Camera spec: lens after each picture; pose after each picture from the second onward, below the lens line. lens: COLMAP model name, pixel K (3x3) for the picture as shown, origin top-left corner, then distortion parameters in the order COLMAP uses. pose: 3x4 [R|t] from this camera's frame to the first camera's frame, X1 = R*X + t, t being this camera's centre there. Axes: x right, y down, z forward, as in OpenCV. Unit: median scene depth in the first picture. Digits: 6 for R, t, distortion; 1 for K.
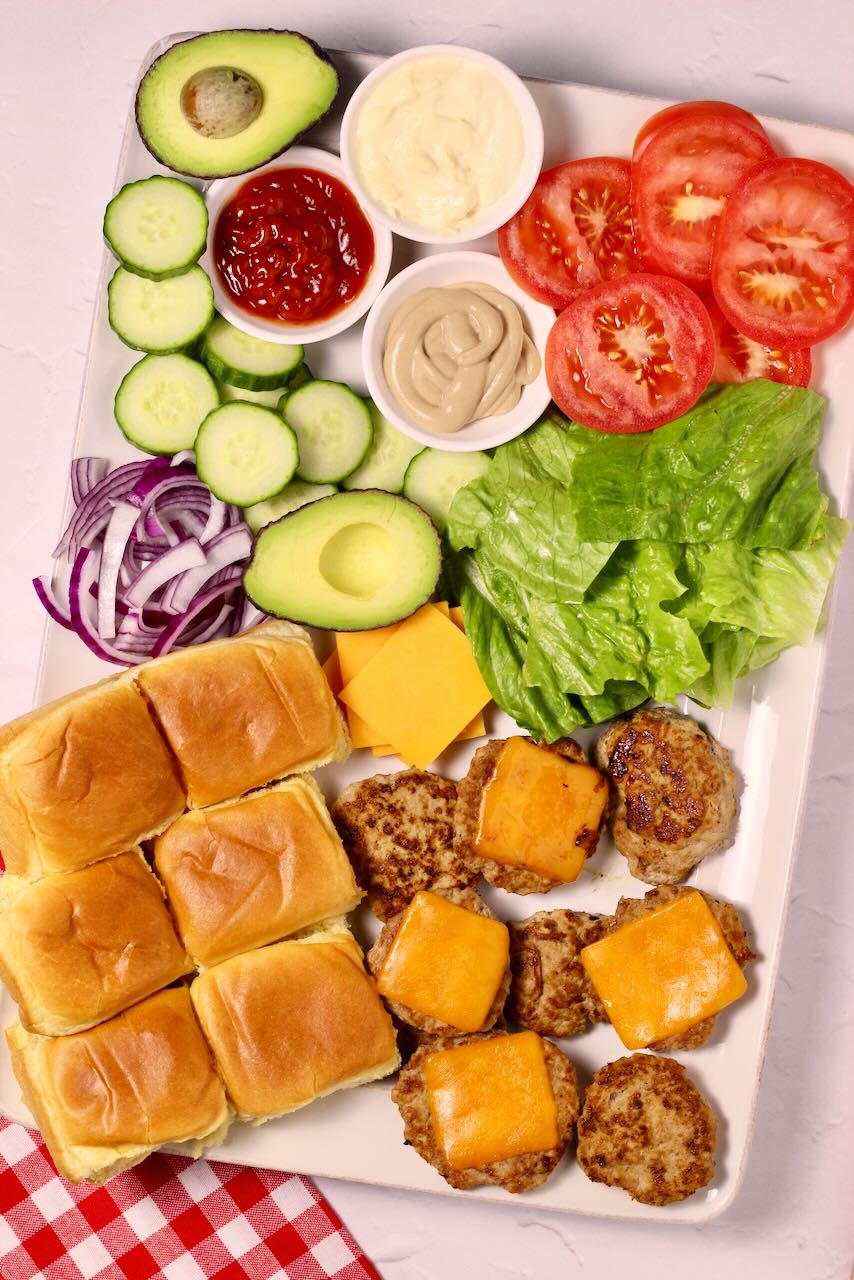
lens RADIAL K [[3135.1, 0, 427.0], [0, 3135.1, 640.0], [0, 0, 1]] dist [-0.086773, -0.324732]
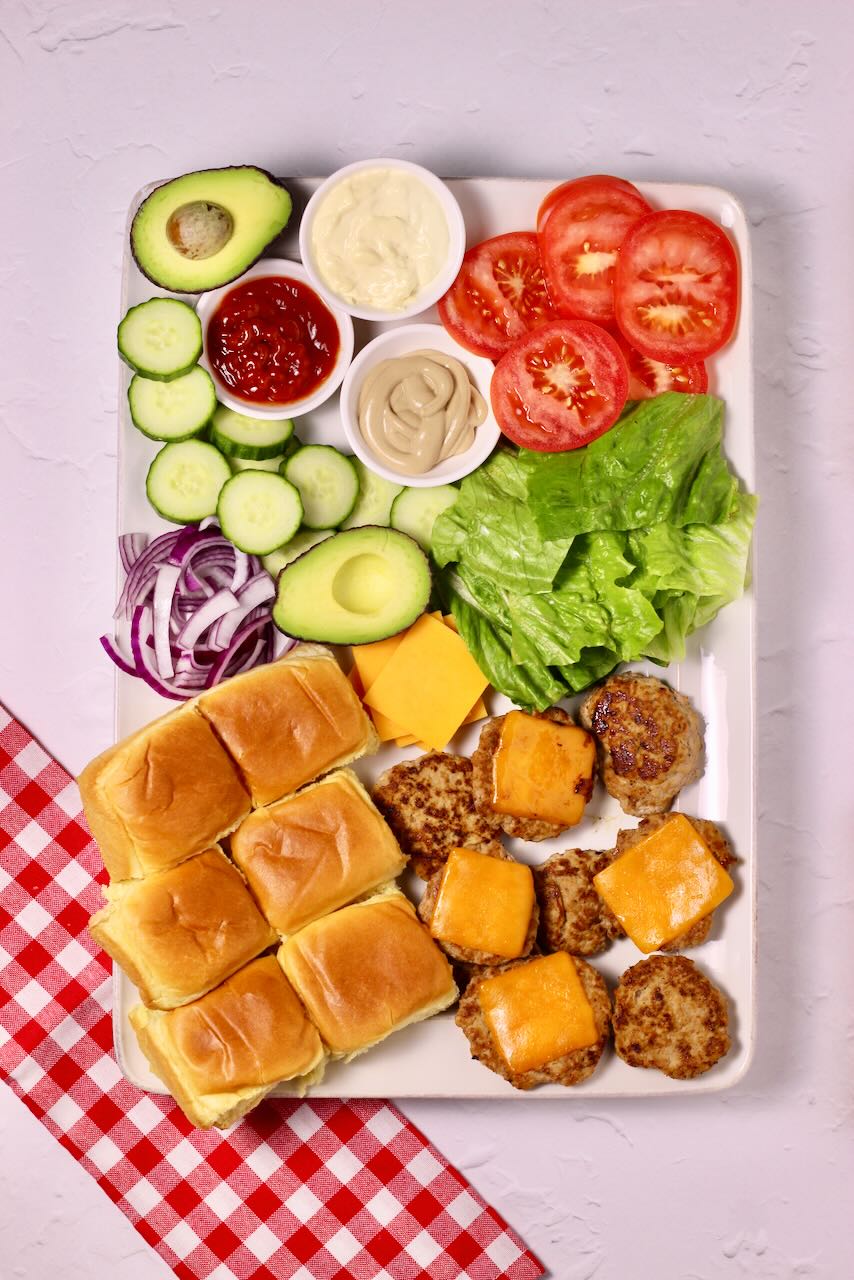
lens RADIAL K [[3135.1, 0, 427.0], [0, 3135.1, 640.0], [0, 0, 1]] dist [-0.086773, -0.324732]
pose [[0.988834, -0.143850, 0.038905, -0.047865], [0.146523, 0.986134, -0.077921, 0.093576], [-0.027156, 0.082751, 0.996200, -0.207607]]
